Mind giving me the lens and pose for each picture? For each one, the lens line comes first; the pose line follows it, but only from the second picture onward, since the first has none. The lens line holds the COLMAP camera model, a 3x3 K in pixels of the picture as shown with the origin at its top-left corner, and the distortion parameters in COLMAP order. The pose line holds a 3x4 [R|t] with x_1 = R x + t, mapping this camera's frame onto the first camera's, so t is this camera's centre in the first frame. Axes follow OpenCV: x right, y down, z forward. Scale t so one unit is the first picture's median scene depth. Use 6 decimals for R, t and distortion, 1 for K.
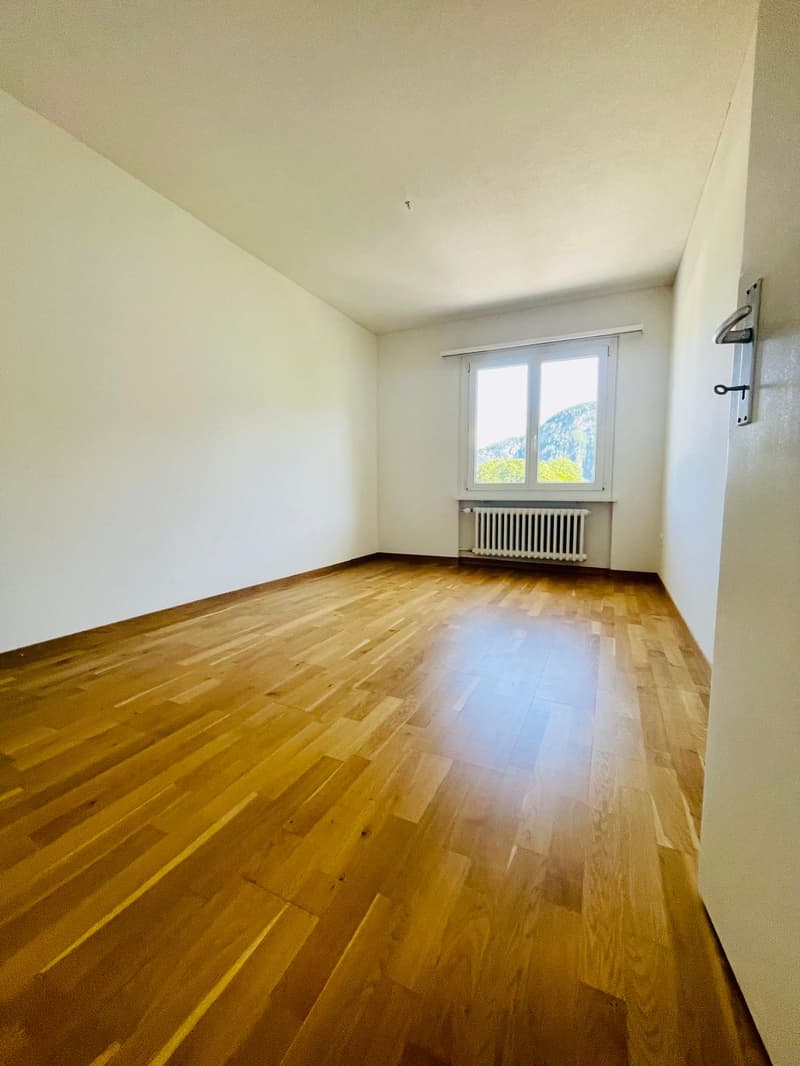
lens RADIAL K [[430.8, 0, 399.0], [0, 430.8, 525.8], [0, 0, 1]] dist [-0.004147, 0.000478]
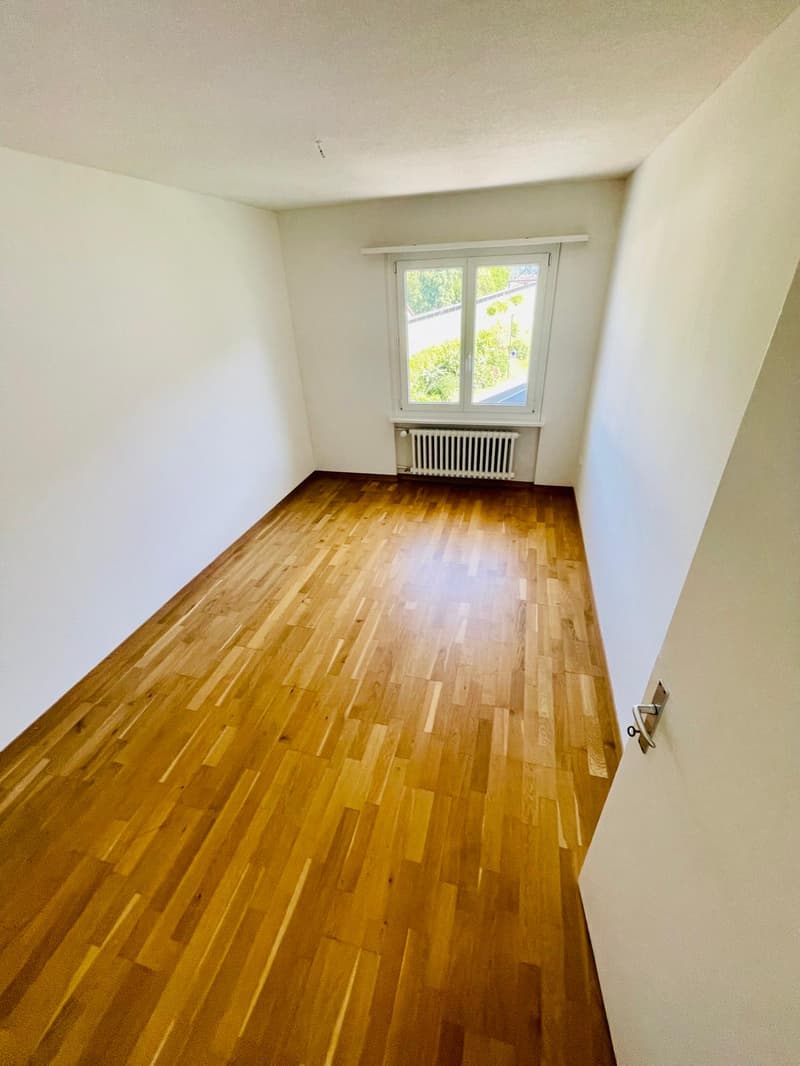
lens RADIAL K [[430.8, 0, 400.2], [0, 430.8, 531.8], [0, 0, 1]] dist [-0.004147, 0.000478]
pose [[0.980626, -0.133240, 0.143599, -0.030452], [0.062043, 0.906565, 0.417481, -0.338076], [-0.185807, -0.400483, 0.897267, 0.021997]]
